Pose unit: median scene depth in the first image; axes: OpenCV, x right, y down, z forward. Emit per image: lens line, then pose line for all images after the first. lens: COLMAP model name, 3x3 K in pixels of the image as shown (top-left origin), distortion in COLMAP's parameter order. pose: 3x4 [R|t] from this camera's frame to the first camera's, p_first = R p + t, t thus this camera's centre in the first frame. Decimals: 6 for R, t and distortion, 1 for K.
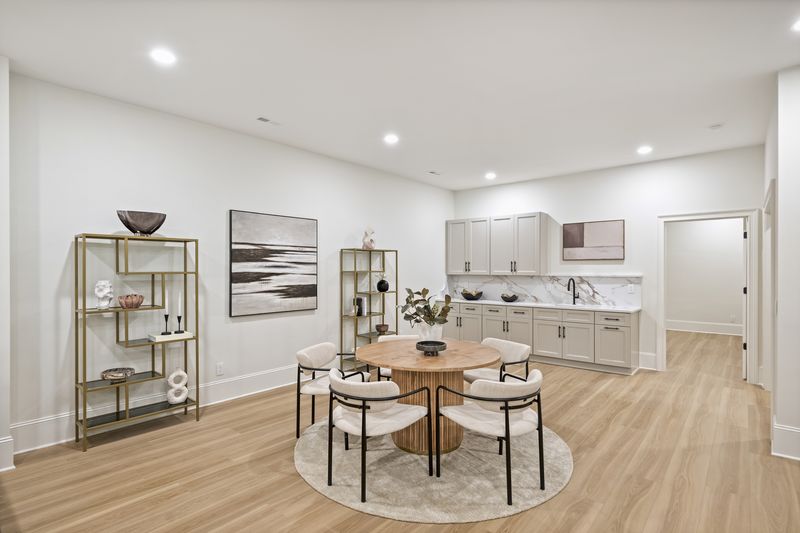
lens RADIAL K [[372.5, 0, 400.9], [0, 372.5, 268.1], [0, 0, 1]] dist [-0.000792, -0.000472]
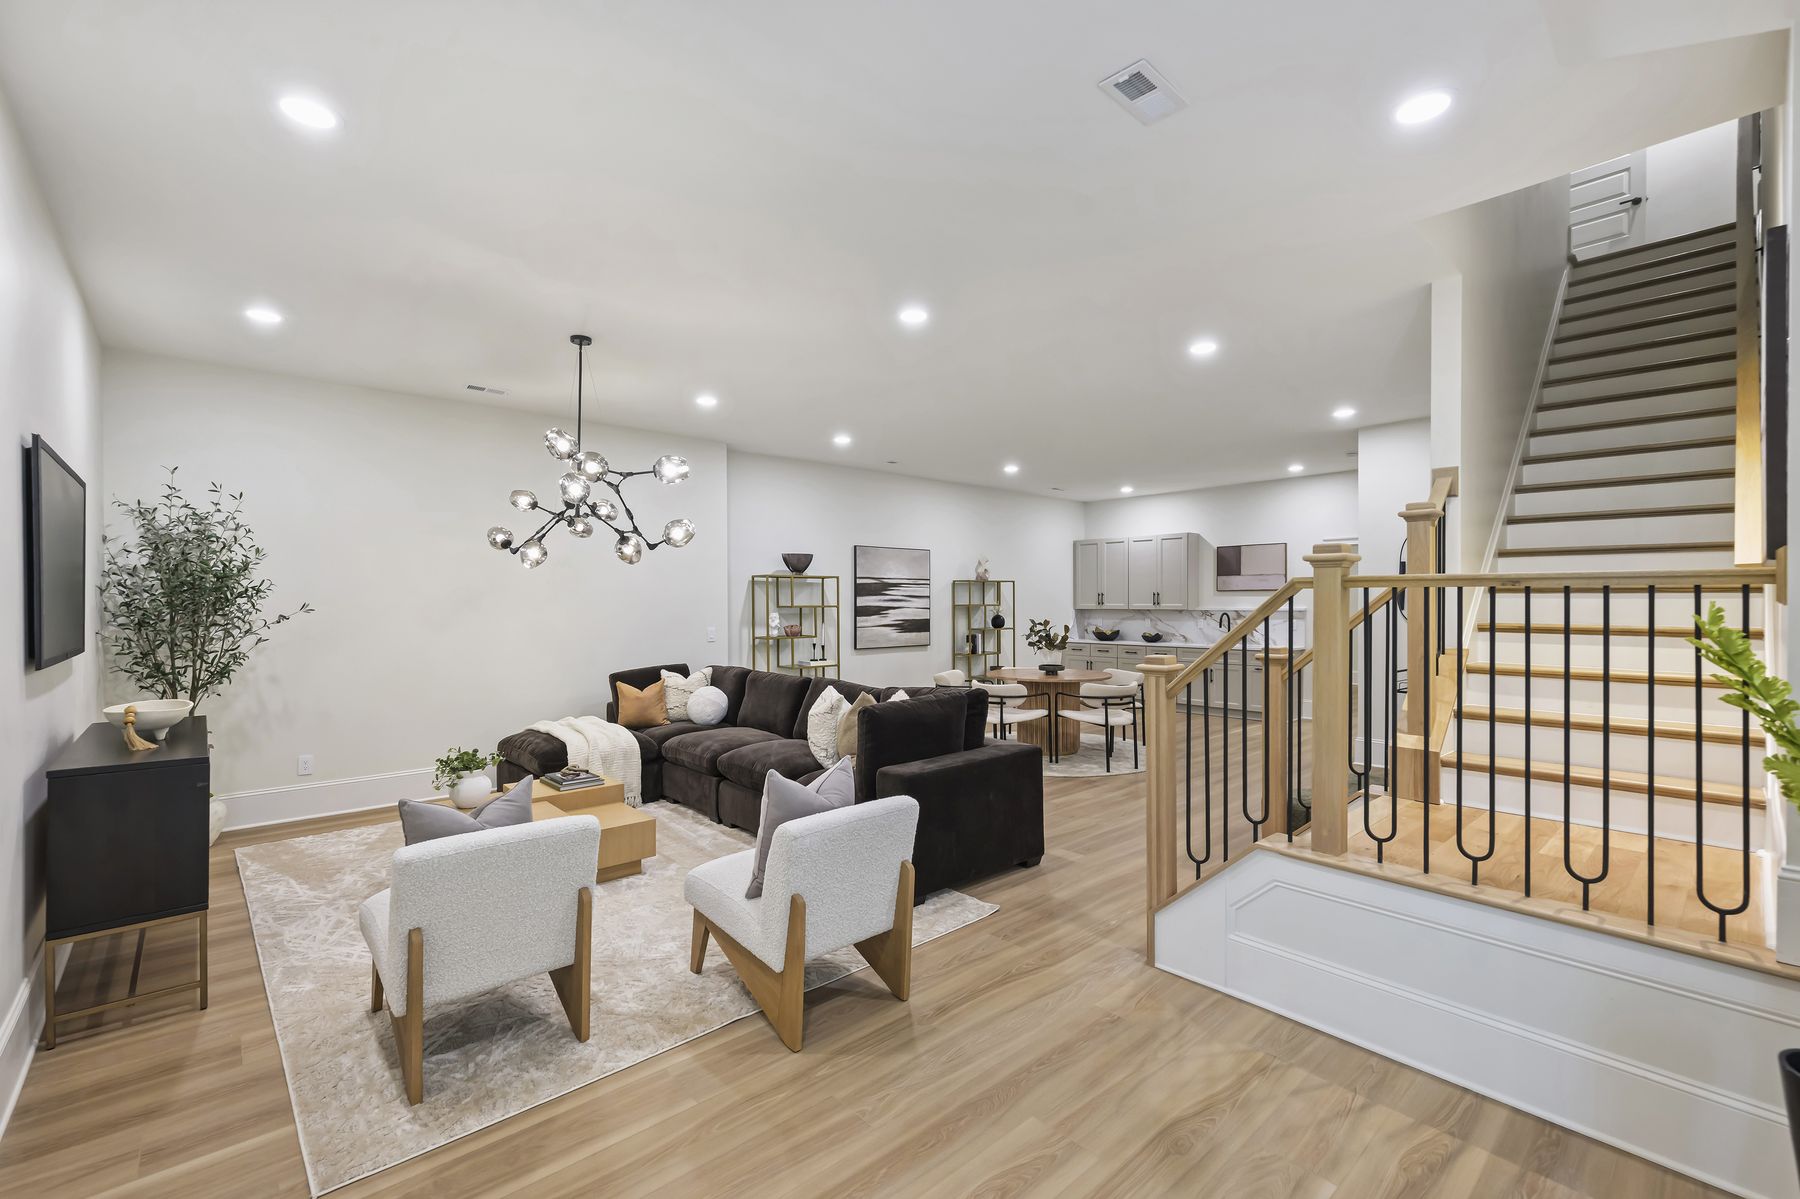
lens RADIAL K [[780.1, 0, 895.2], [0, 780.1, 600.7], [0, 0, 1]] dist [-0.012852, -0.000100]
pose [[0.991537, -0.002764, -0.129799, -0.057389], [0.003108, 0.999992, 0.002446, -0.007707], [0.129791, -0.002829, 0.991537, -0.973484]]
